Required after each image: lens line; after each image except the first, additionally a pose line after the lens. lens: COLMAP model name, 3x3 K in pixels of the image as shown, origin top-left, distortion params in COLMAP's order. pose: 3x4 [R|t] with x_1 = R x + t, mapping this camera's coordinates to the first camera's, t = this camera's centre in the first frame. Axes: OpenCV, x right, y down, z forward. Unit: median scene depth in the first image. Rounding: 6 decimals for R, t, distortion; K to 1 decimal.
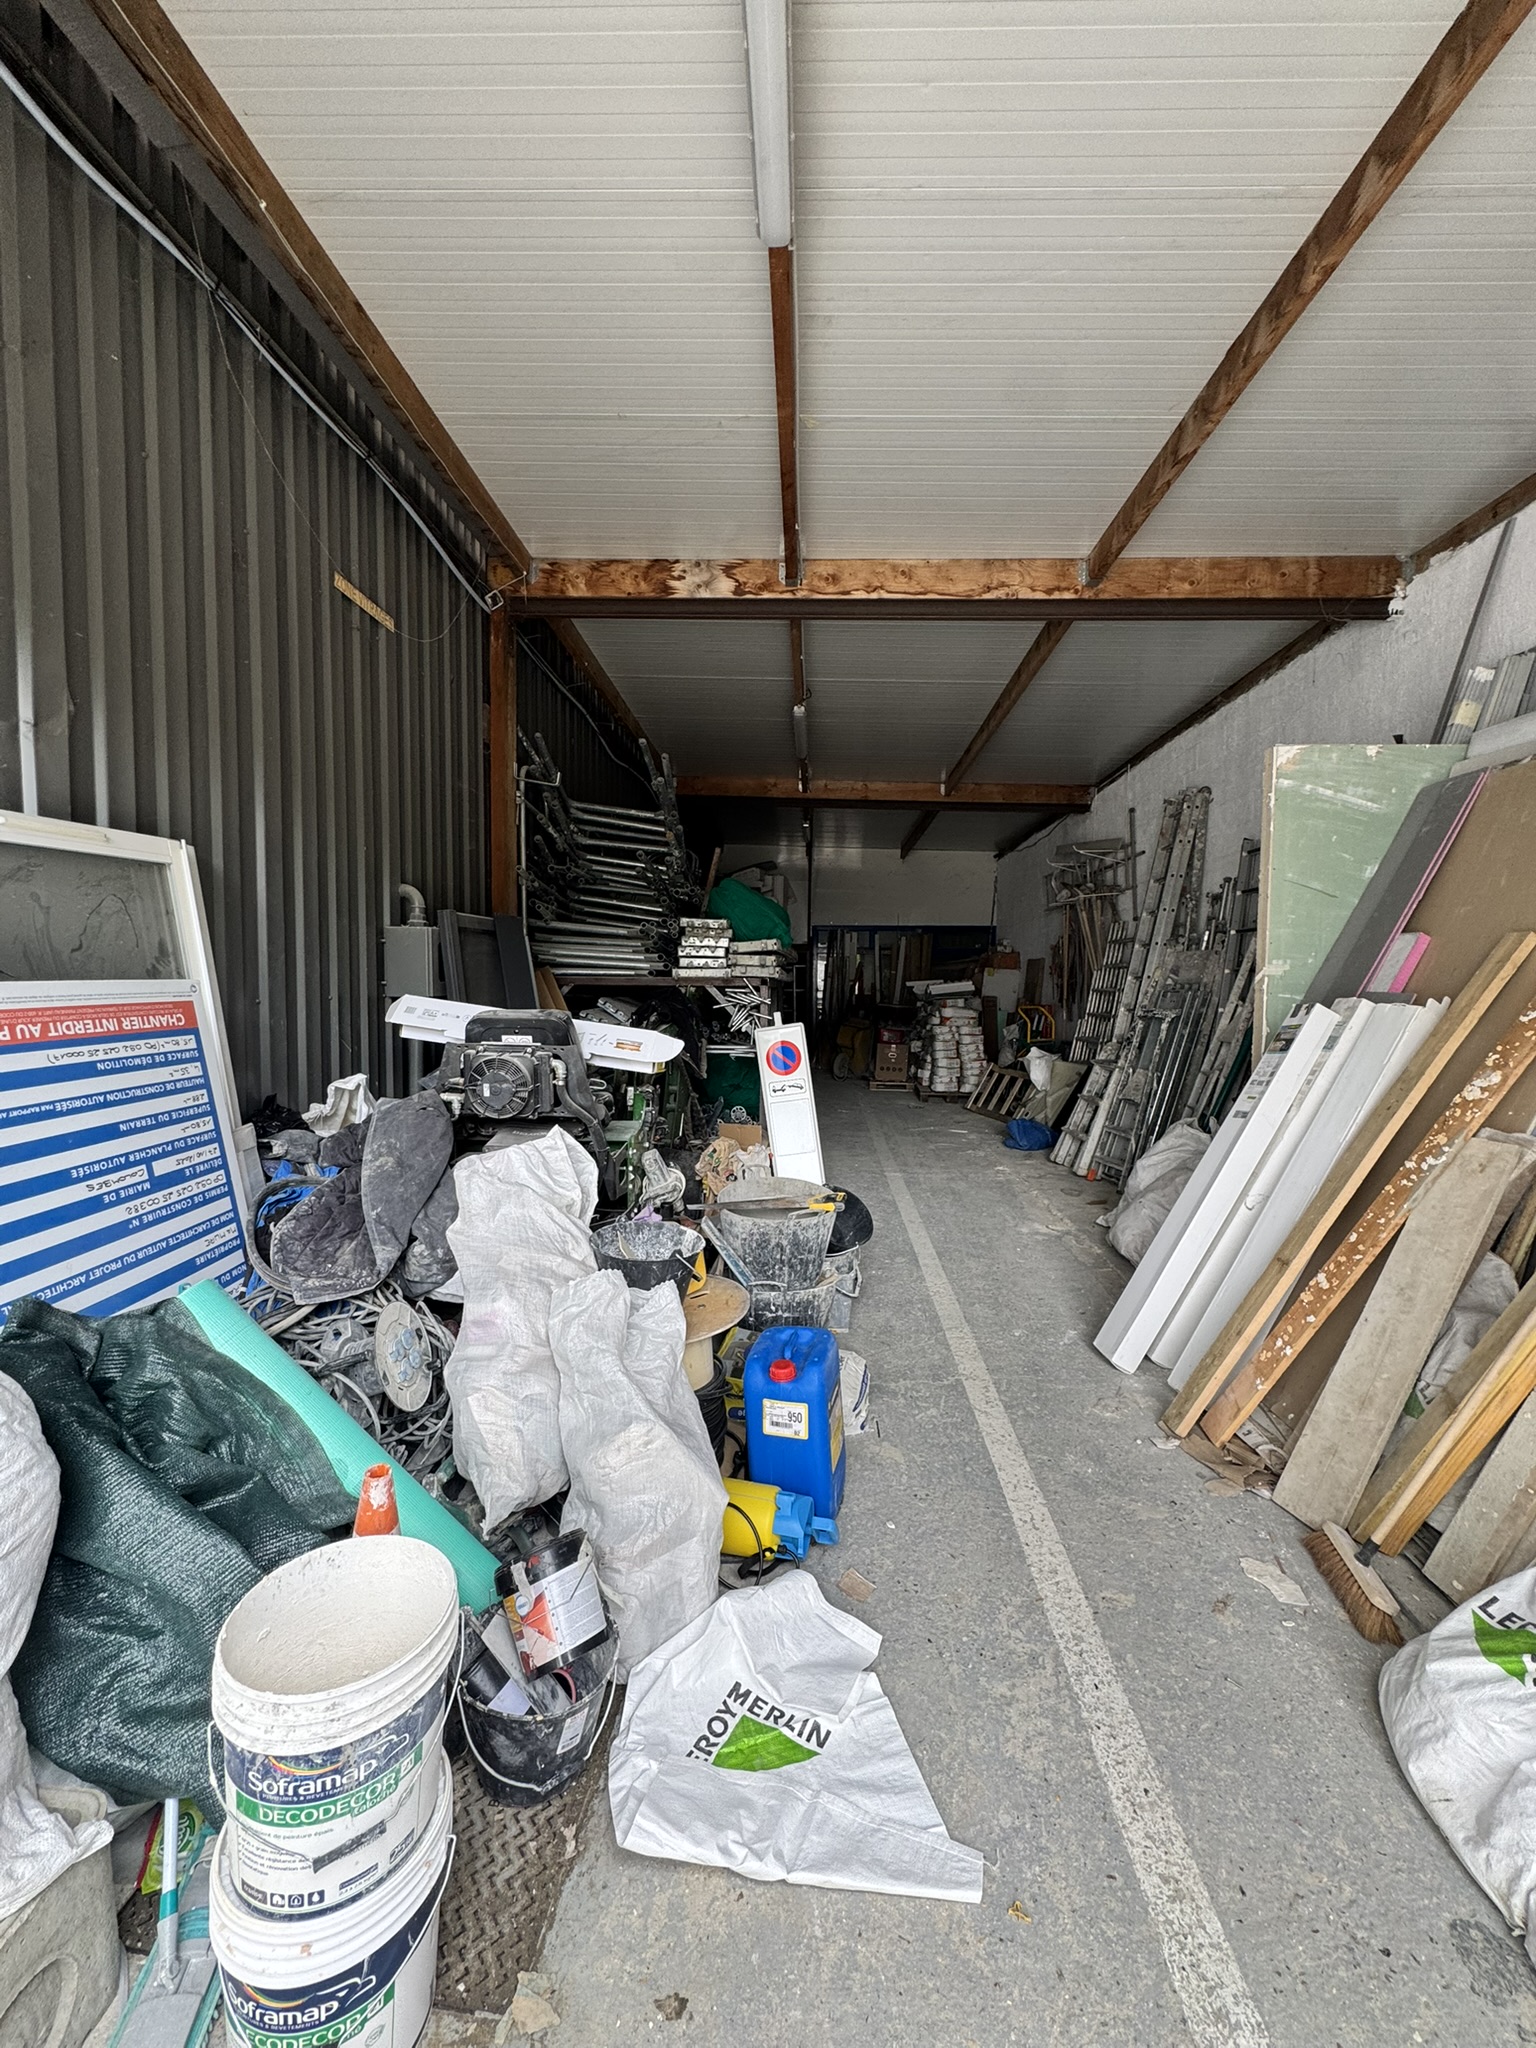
lens RADIAL K [[823.8, 0, 768.0], [0, 823.8, 1024.0], [0, 0, 1]] dist [0.024382, 0.000003]
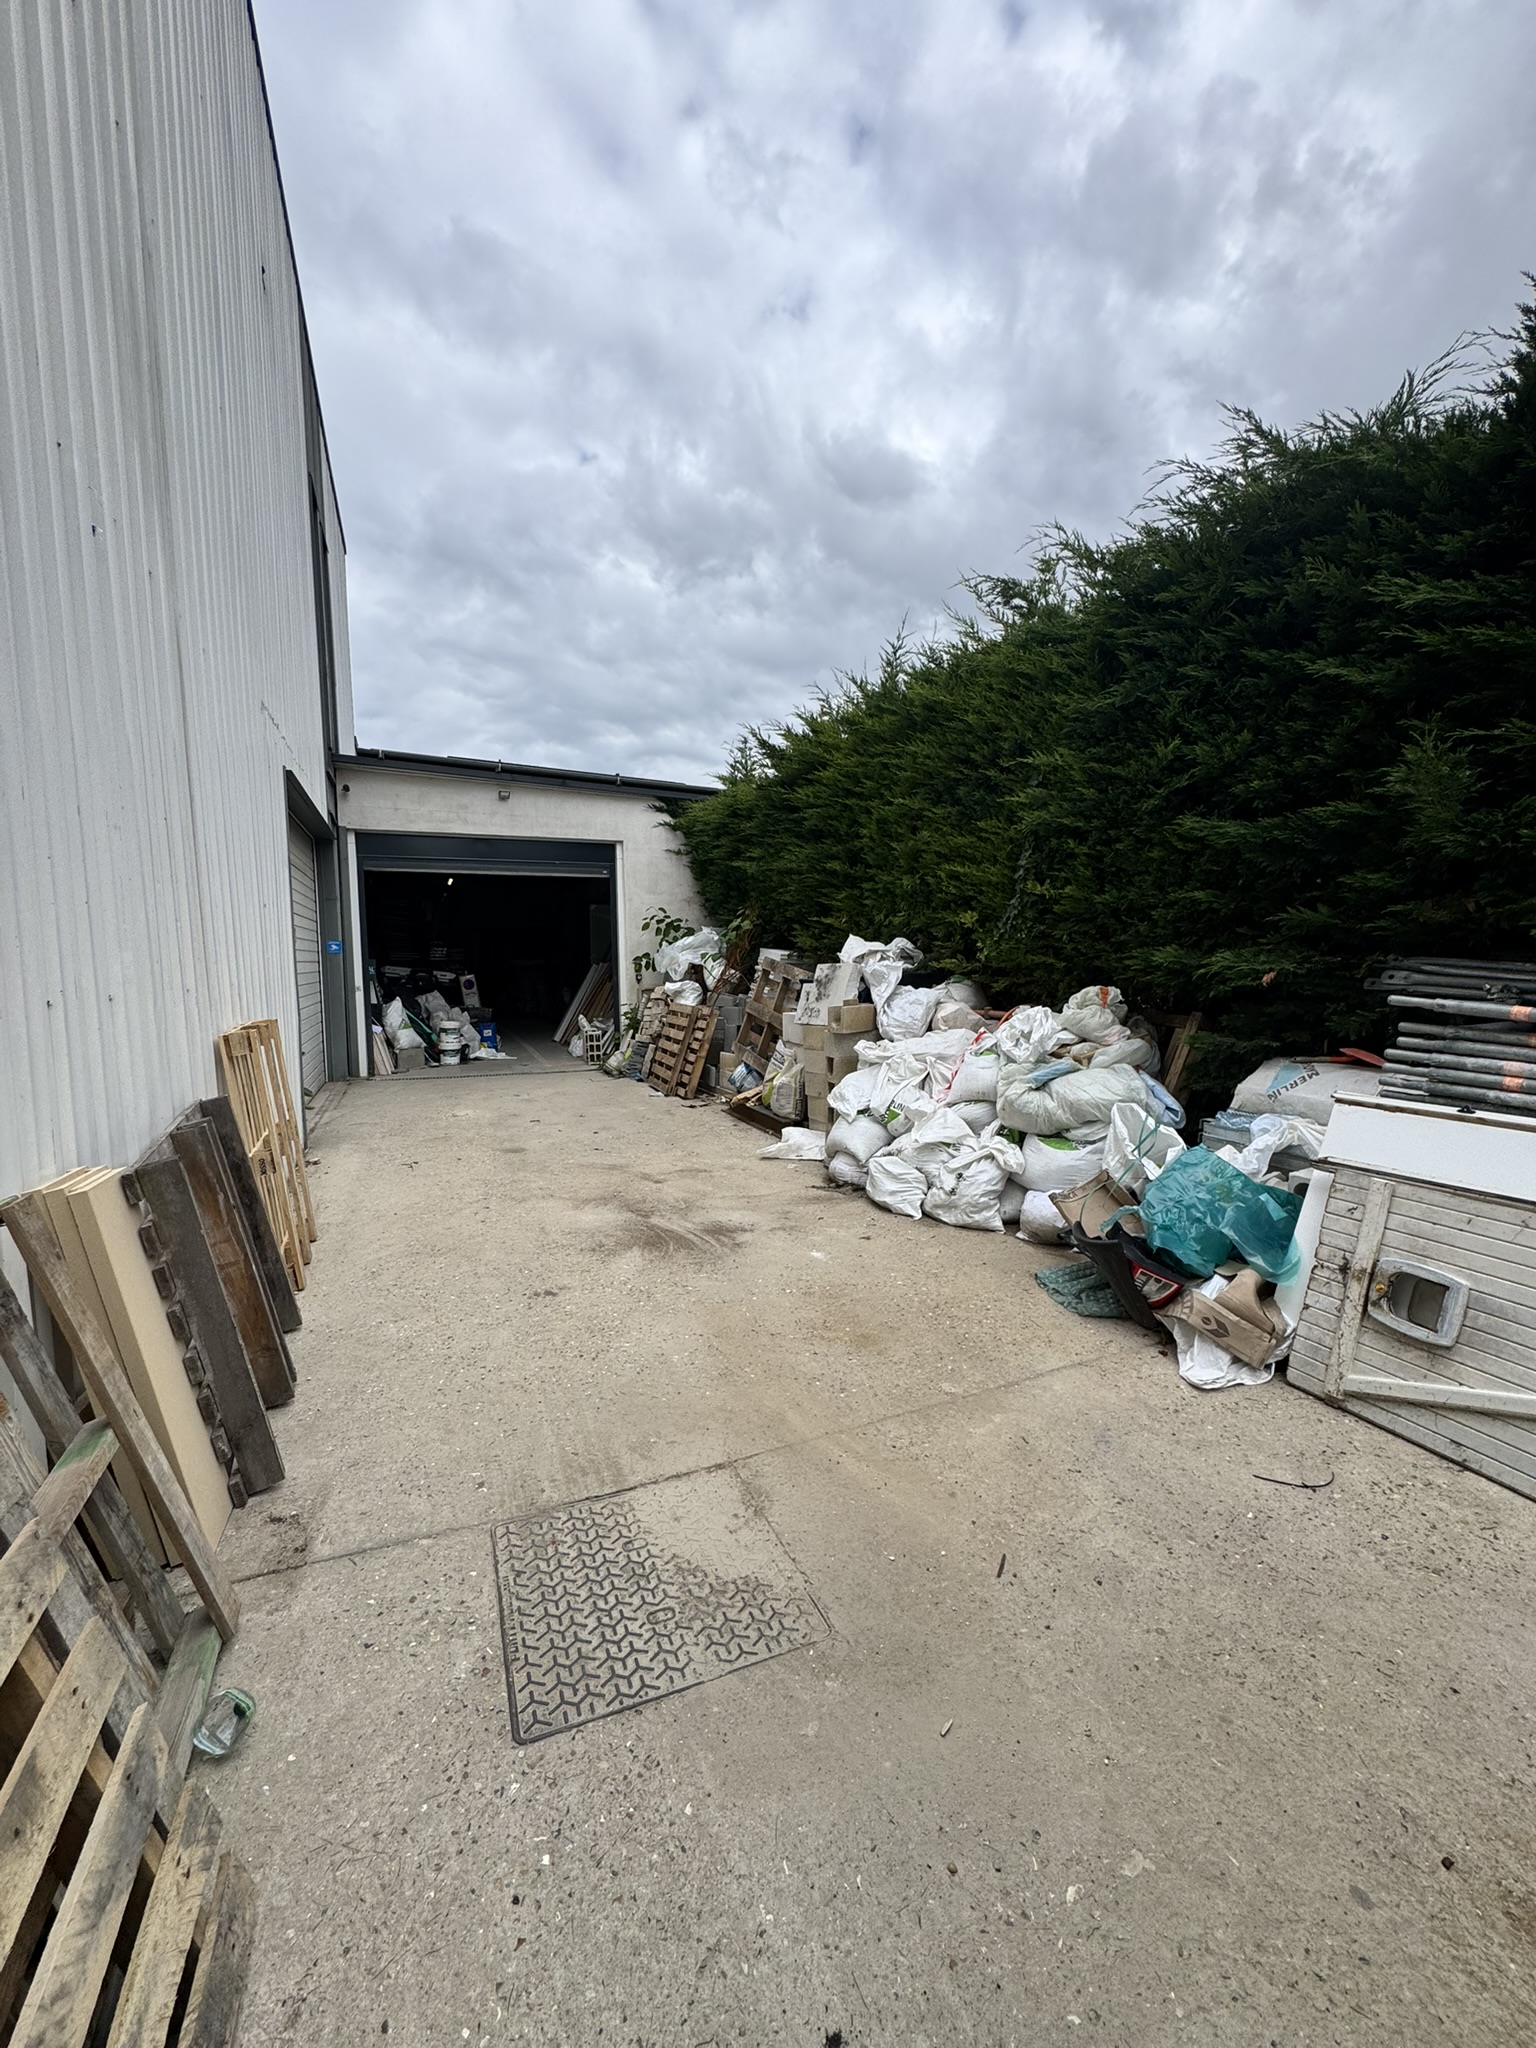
lens RADIAL K [[823.8, 0, 768.0], [0, 823.8, 1024.0], [0, 0, 1]] dist [0.024382, 0.000003]
pose [[0.895565, -0.055786, 0.441420, -0.358246], [0.043259, 0.998326, 0.038401, 0.118411], [-0.442823, -0.015295, 0.896479, -2.366438]]
